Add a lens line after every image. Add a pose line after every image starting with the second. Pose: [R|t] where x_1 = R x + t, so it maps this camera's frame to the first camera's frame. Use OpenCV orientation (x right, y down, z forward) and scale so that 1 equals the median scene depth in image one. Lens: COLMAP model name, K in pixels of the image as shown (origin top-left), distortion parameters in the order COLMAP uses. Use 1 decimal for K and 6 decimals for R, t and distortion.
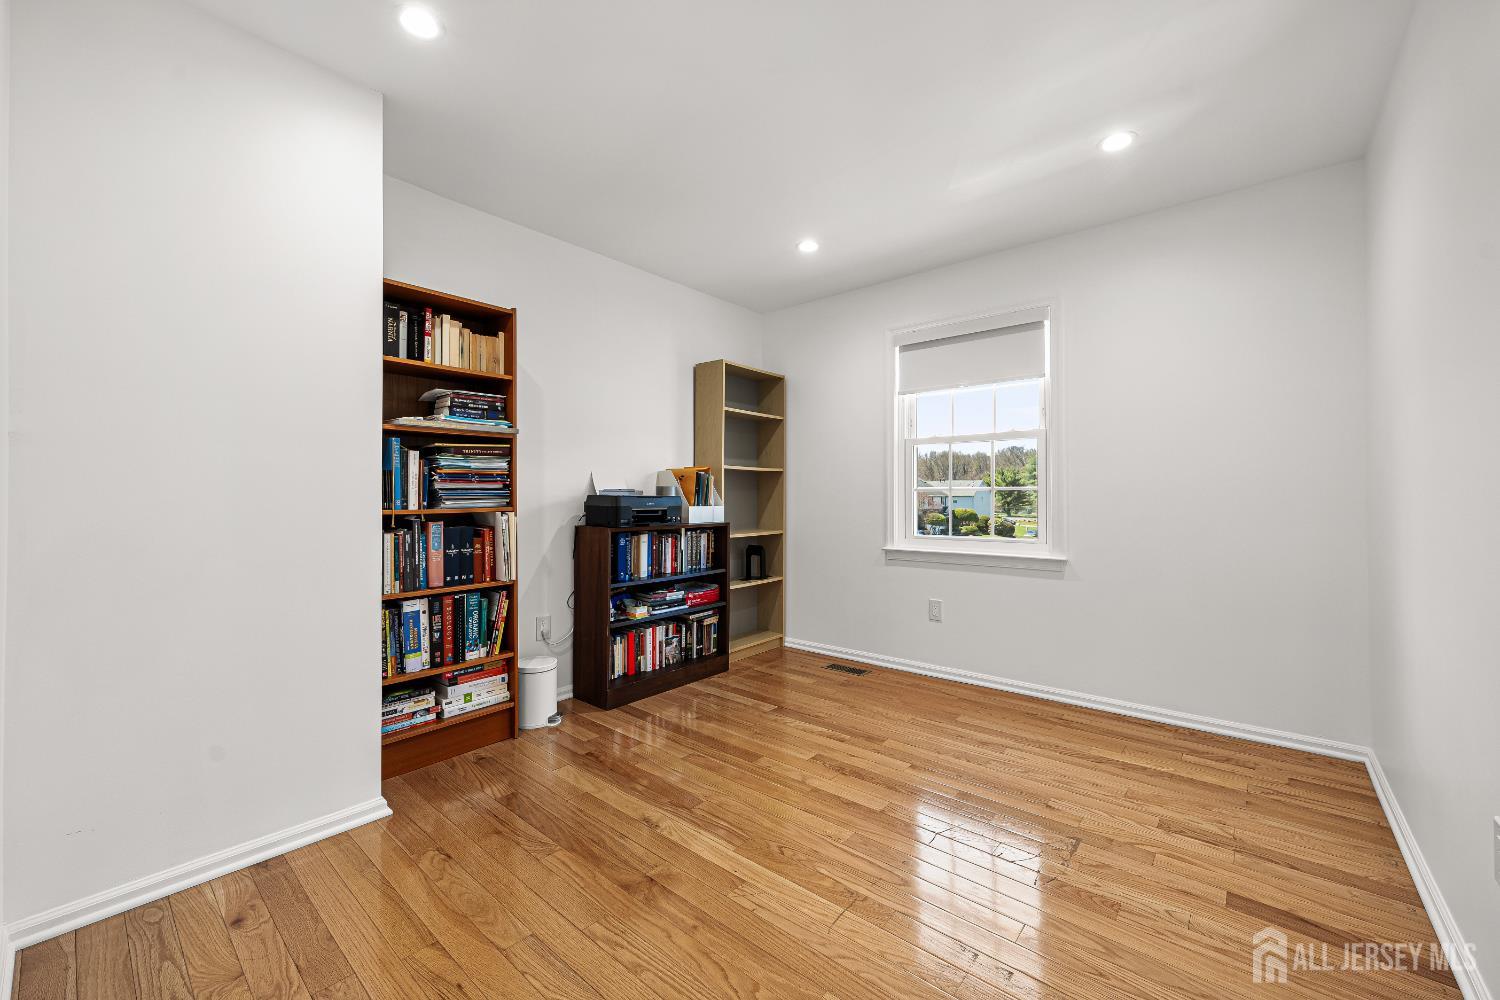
lens RADIAL K [[582.6, 0, 749.5], [0, 582.6, 493.9], [0, 0, 1]] dist [0.002490, 0.000144]
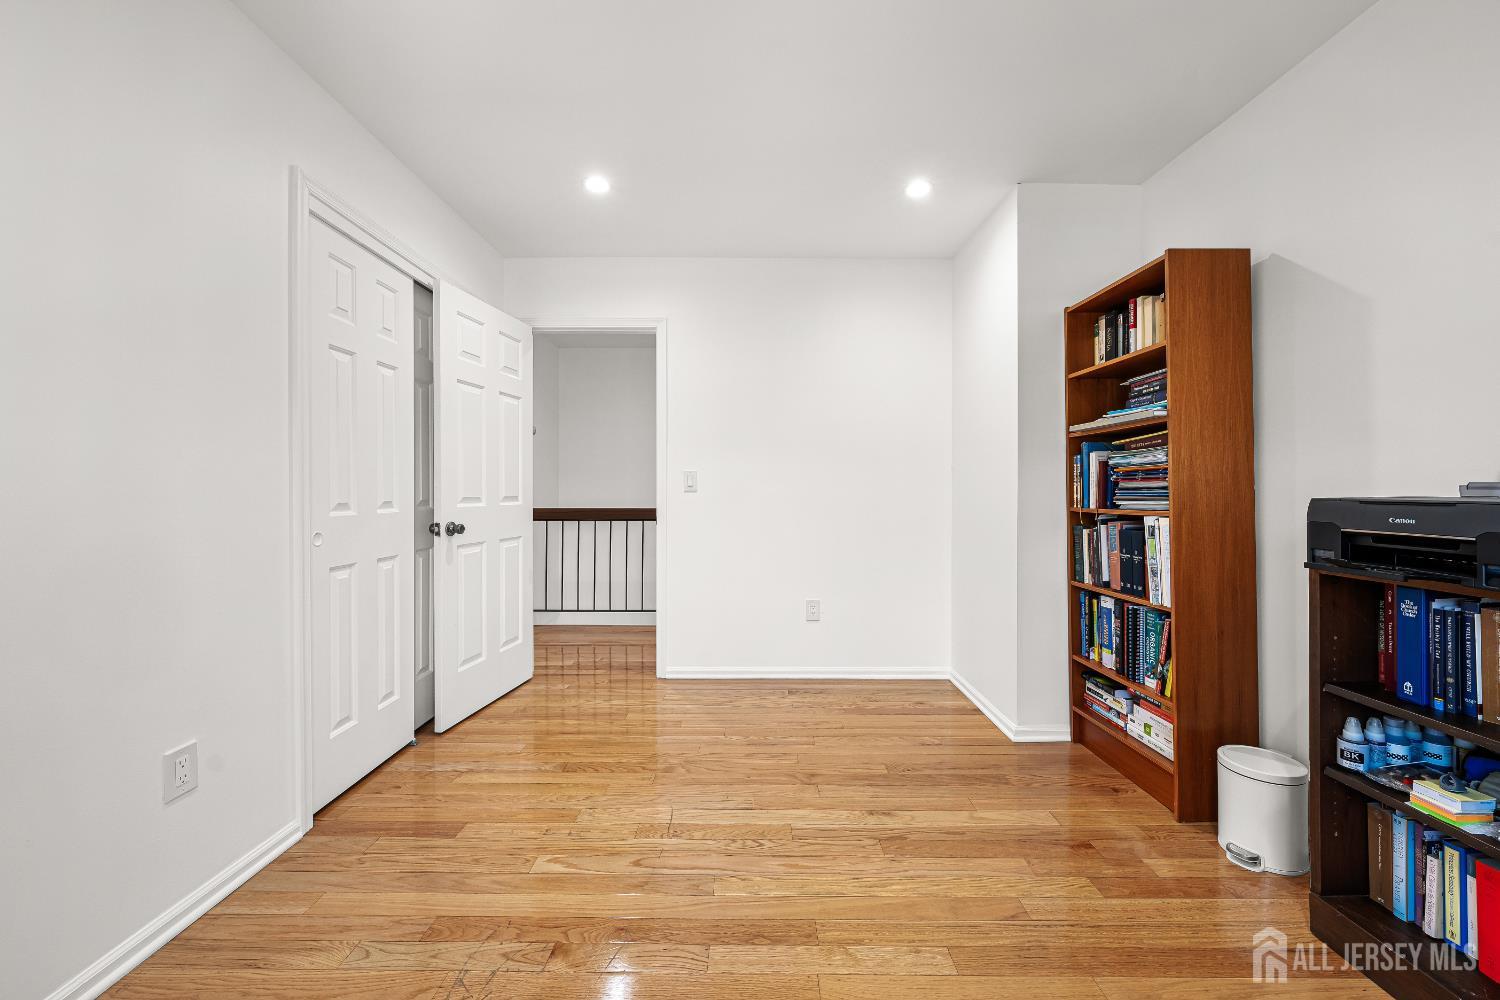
lens RADIAL K [[555.9, 0, 751.7], [0, 555.9, 497.3], [0, 0, 1]] dist [-0.000901, -0.000031]
pose [[-0.759125, 0.008350, -0.650892, 0.518461], [0.004815, 0.999962, 0.007213, -0.003656], [0.650928, 0.002341, -0.759136, 1.296049]]
